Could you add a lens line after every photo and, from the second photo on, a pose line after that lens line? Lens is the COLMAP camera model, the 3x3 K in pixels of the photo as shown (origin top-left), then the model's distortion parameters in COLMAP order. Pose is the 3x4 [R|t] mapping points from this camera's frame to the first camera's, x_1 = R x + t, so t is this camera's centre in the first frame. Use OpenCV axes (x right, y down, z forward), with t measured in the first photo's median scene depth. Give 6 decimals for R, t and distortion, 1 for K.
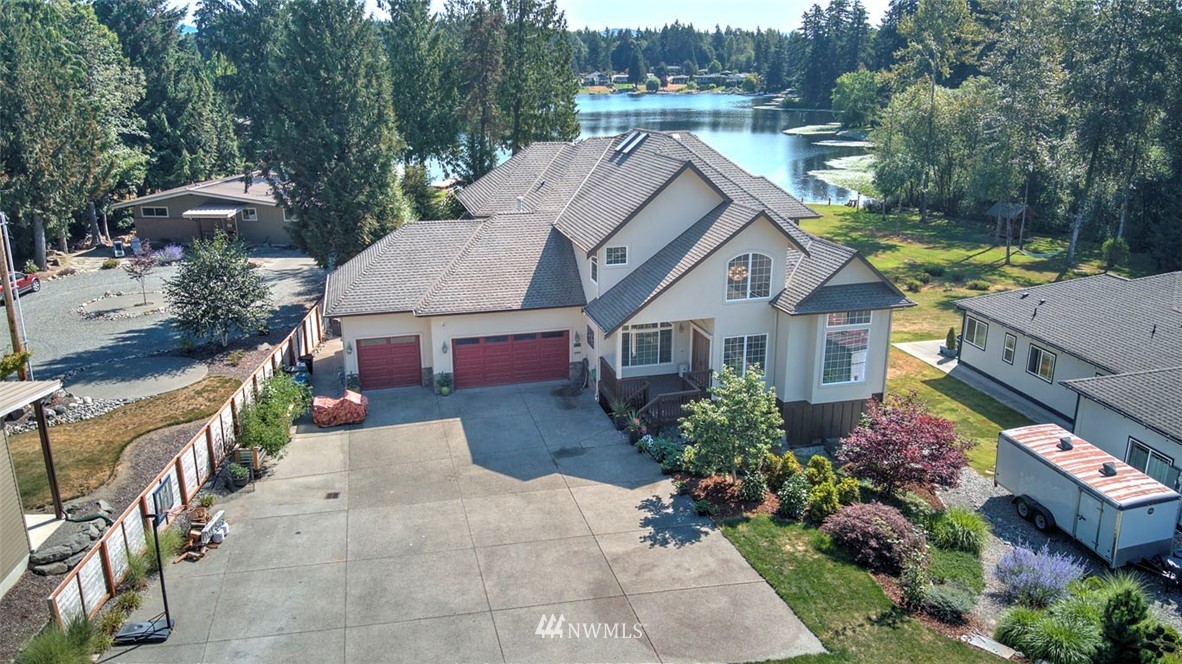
lens RADIAL K [[854.1, 0, 591.0], [0, 854.1, 332.0], [0, 0, 1]] dist [0.108276, -0.222340]
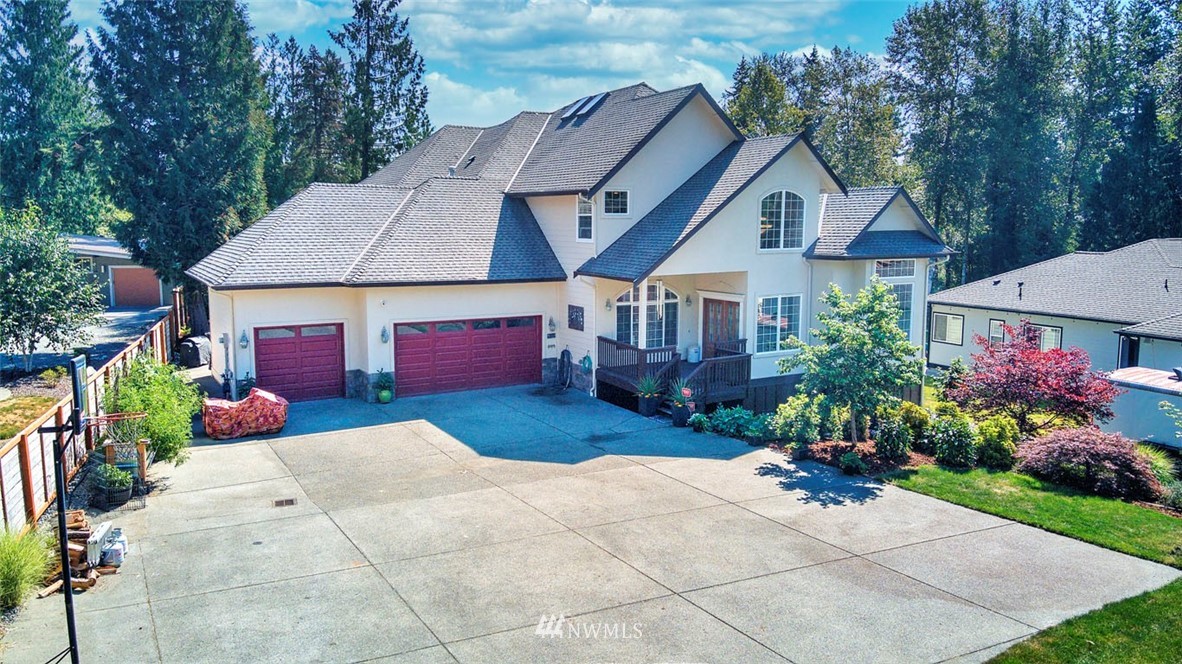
lens RADIAL K [[854.1, 0, 591.0], [0, 854.1, 332.0], [0, 0, 1]] dist [0.108276, -0.222340]
pose [[0.964733, -0.030879, 0.261413, -0.206379], [0.074042, 0.984832, -0.156917, 0.153175], [-0.252602, 0.170738, 0.952387, 0.279650]]
